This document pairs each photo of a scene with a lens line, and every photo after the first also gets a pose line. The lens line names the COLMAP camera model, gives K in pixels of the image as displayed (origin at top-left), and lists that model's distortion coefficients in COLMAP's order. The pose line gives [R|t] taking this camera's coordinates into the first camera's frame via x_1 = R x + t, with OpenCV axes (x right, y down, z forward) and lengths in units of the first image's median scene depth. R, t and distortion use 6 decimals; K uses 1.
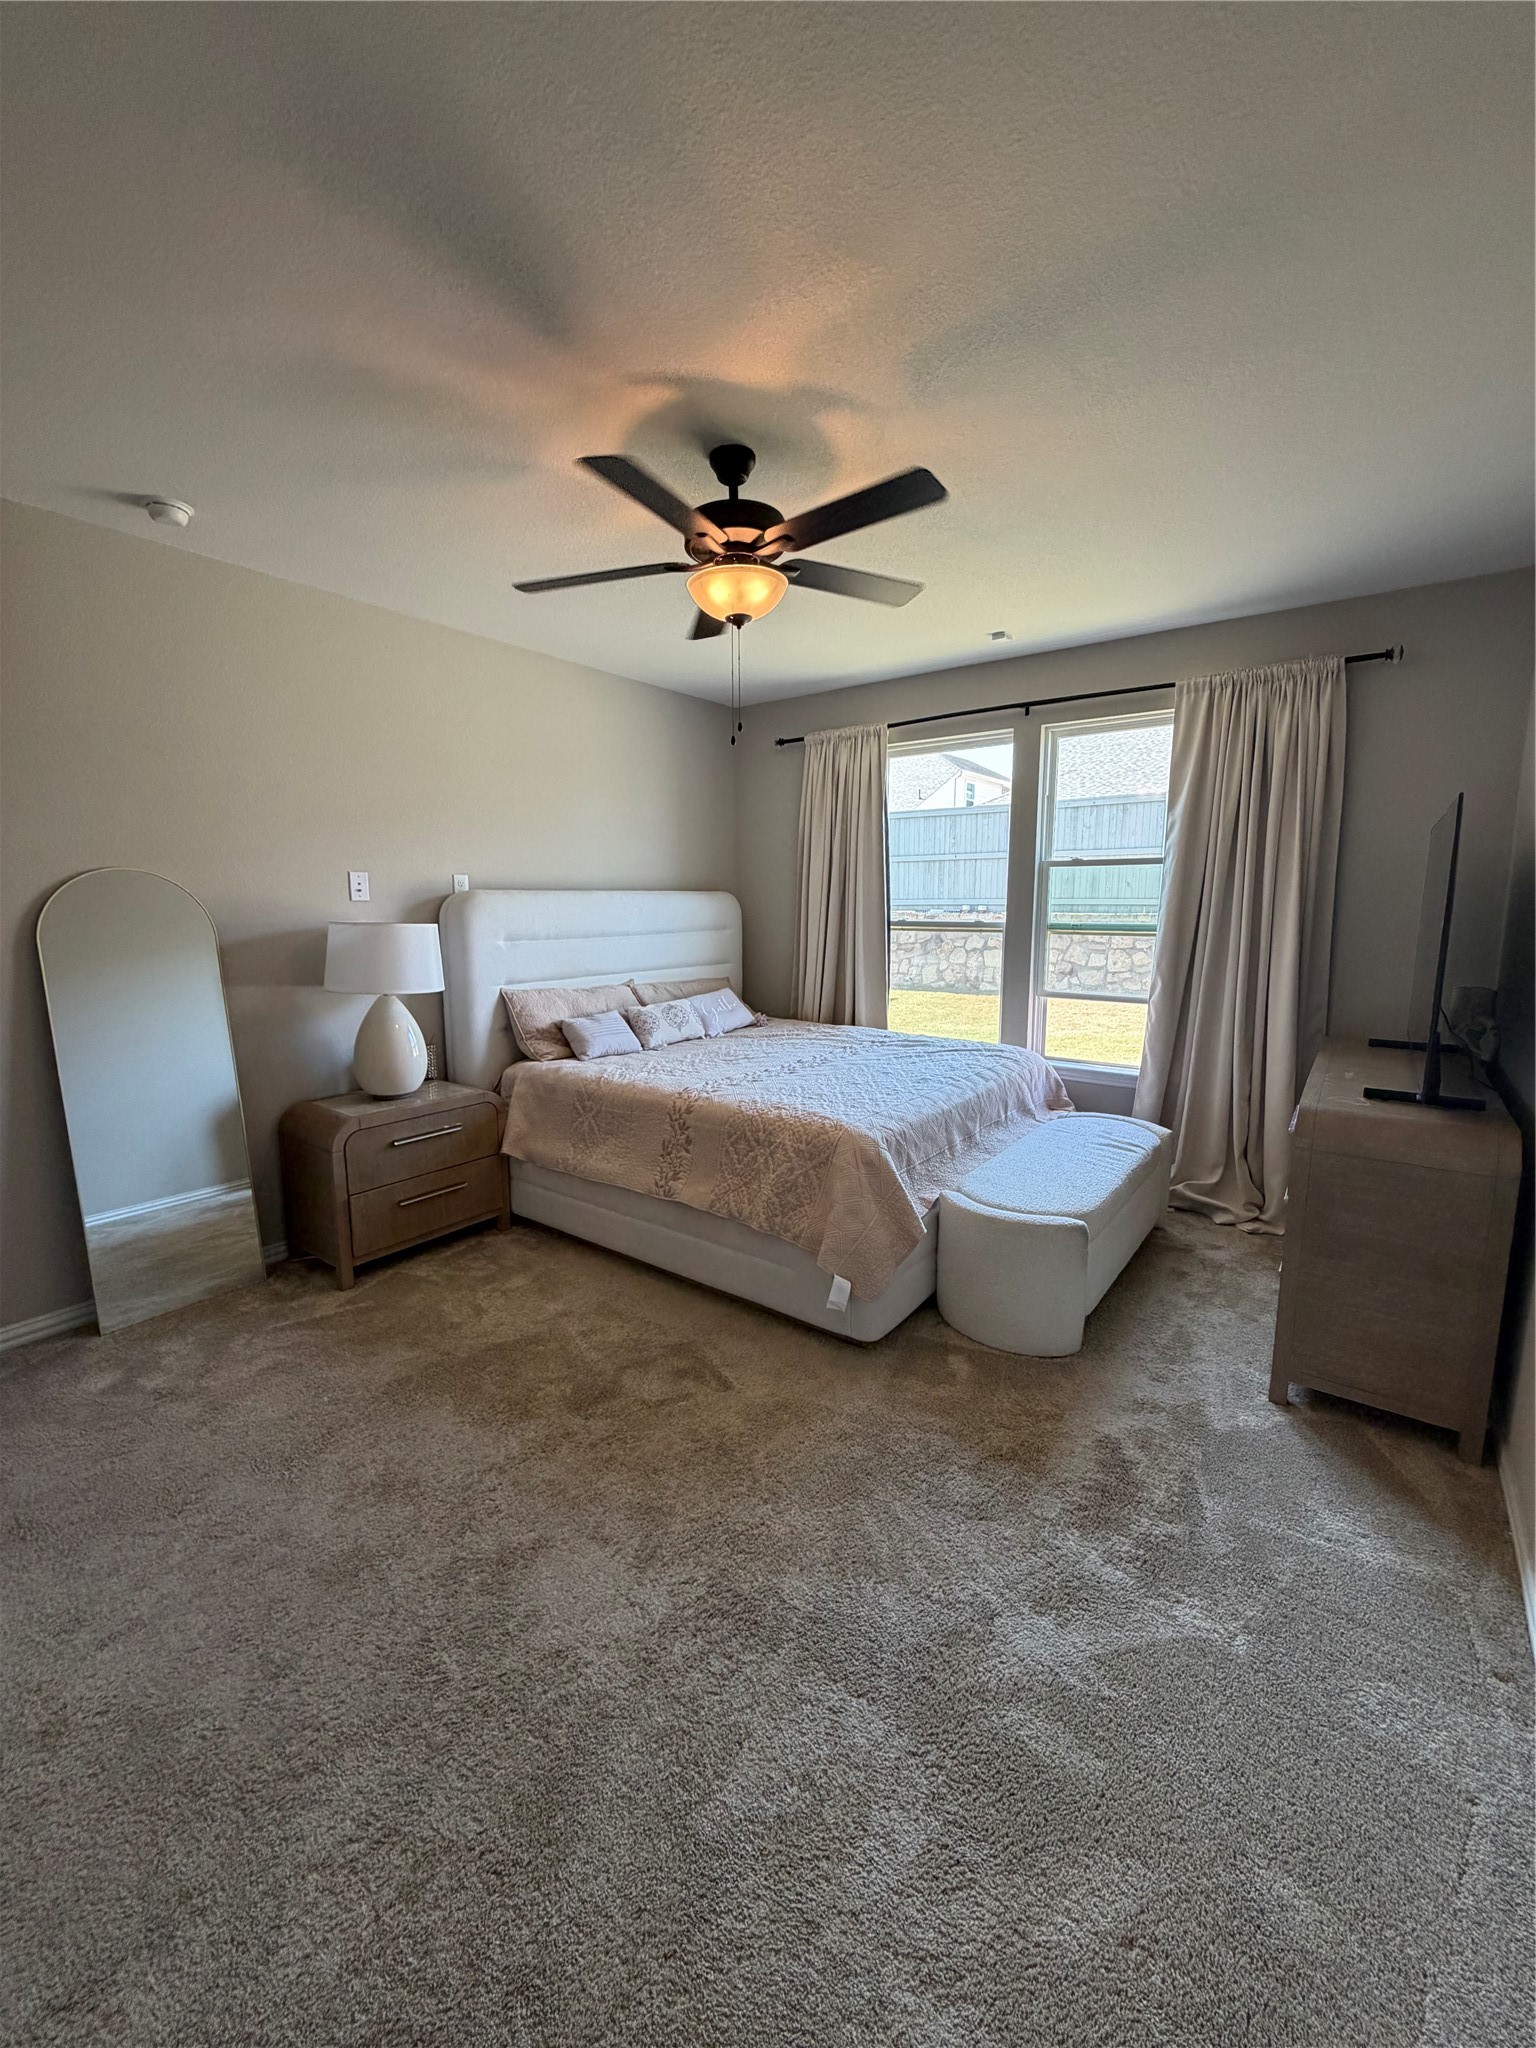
lens RADIAL K [[814.3, 0, 769.3], [0, 814.3, 1017.3], [0, 0, 1]] dist [0.001910, 0.000442]
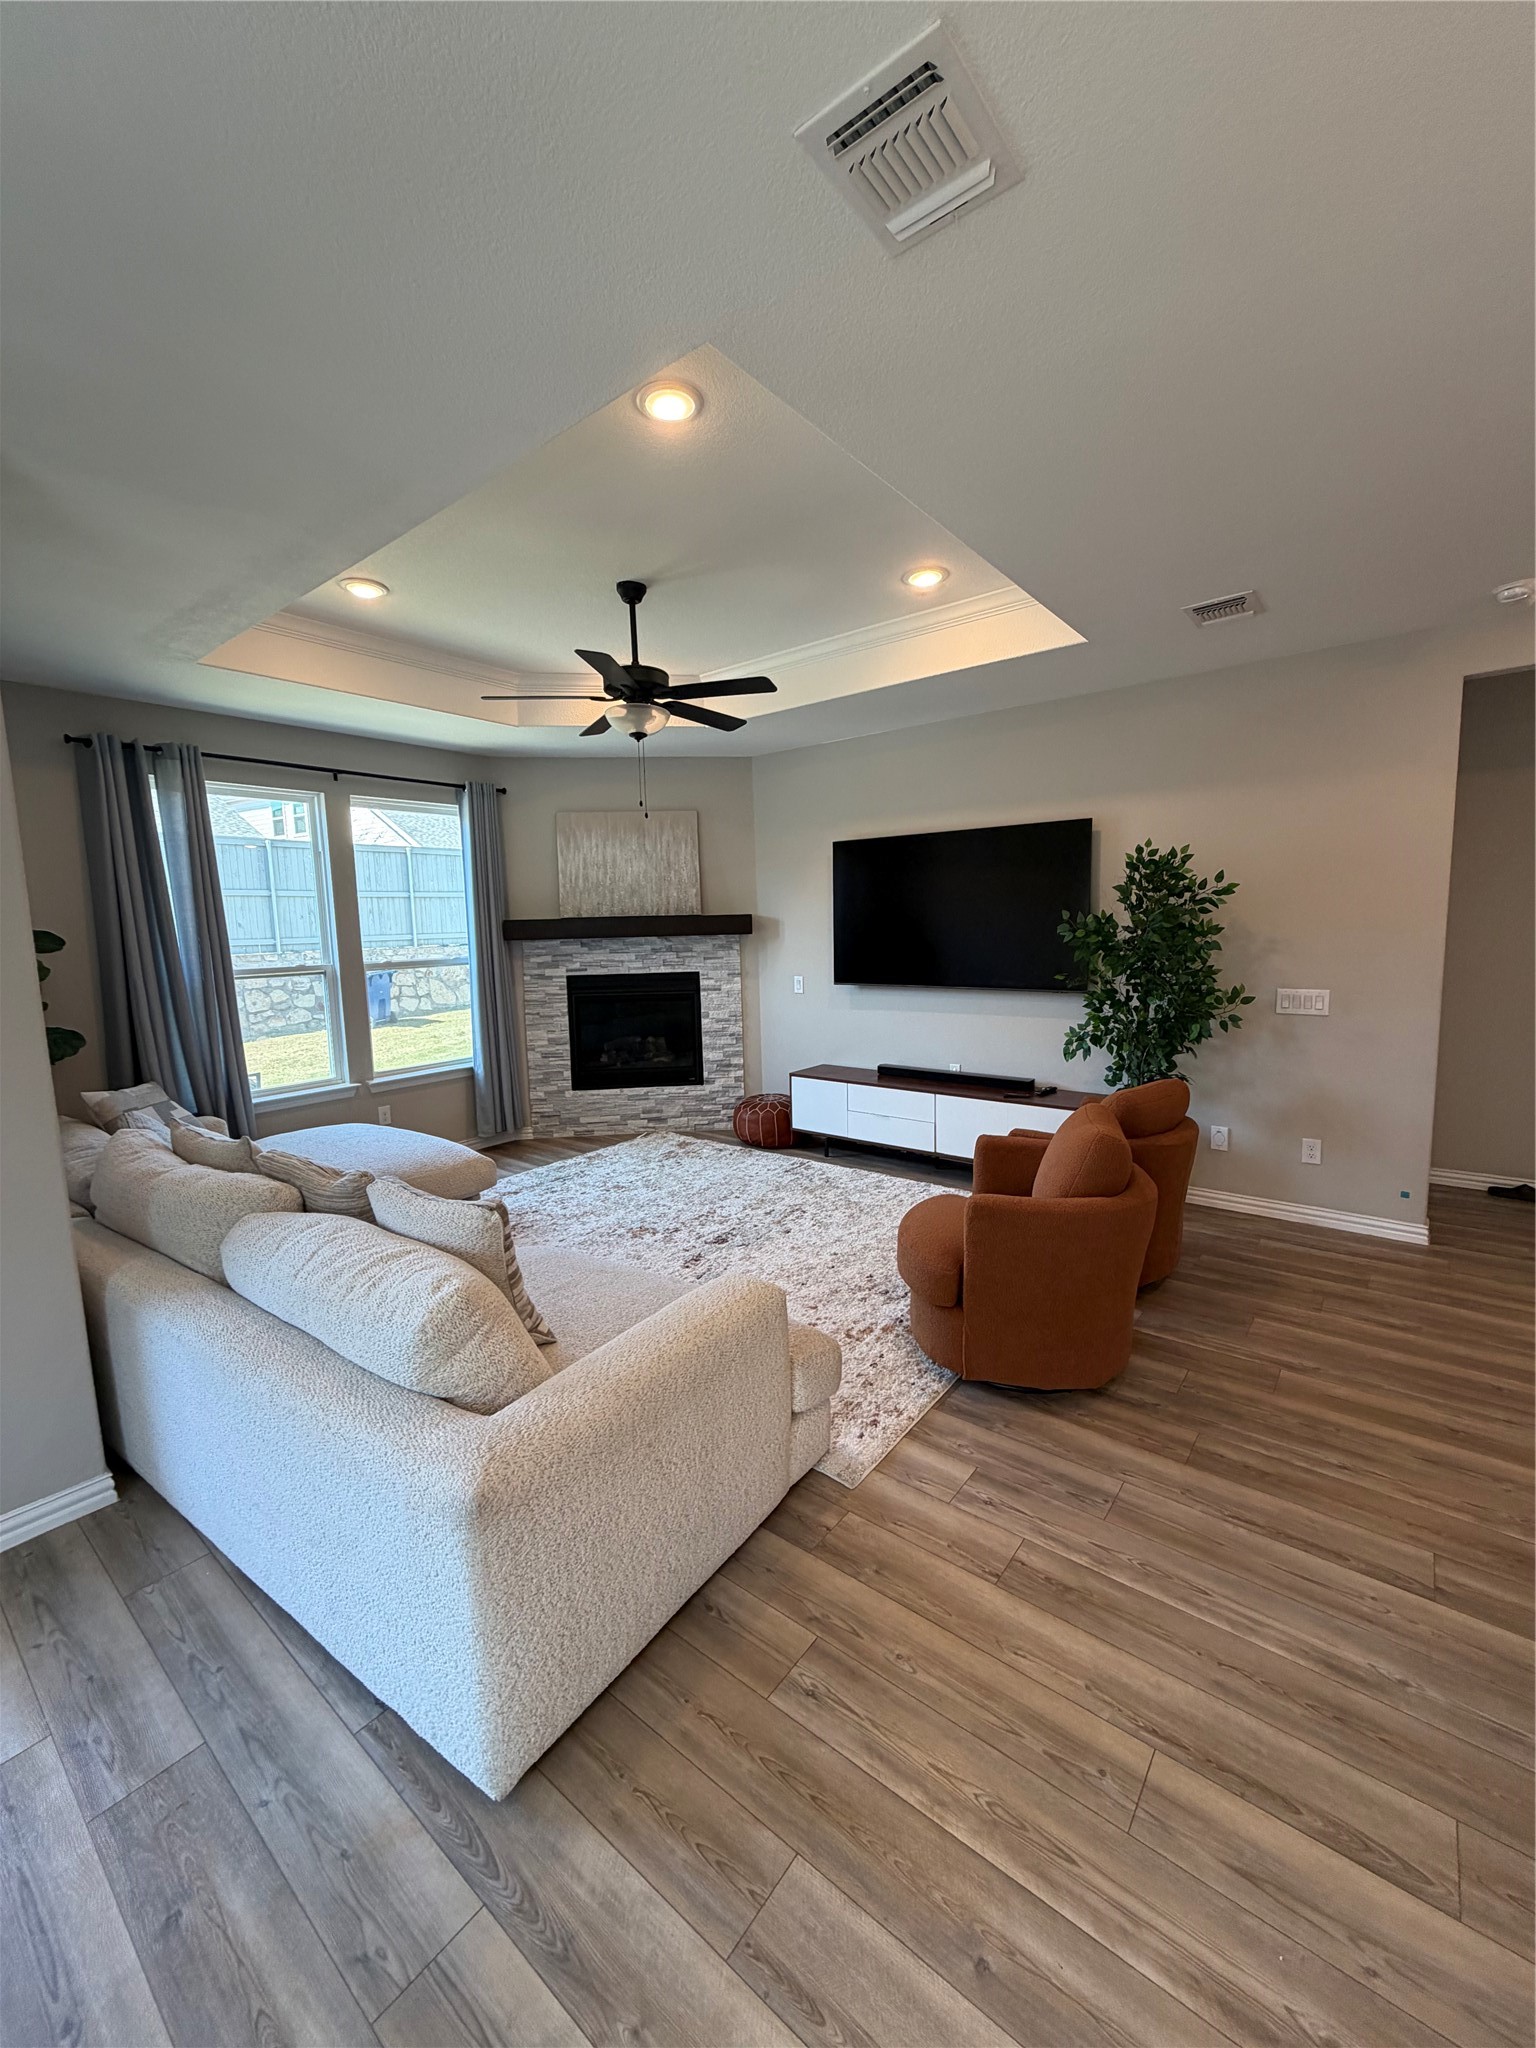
lens RADIAL K [[814.3, 0, 769.3], [0, 814.3, 1017.3], [0, 0, 1]] dist [0.001910, 0.000442]
pose [[0.028920, -0.120900, 0.992243, -0.812098], [0.168495, 0.979044, 0.114381, -0.079364], [-0.985278, 0.163880, 0.048685, 0.409327]]
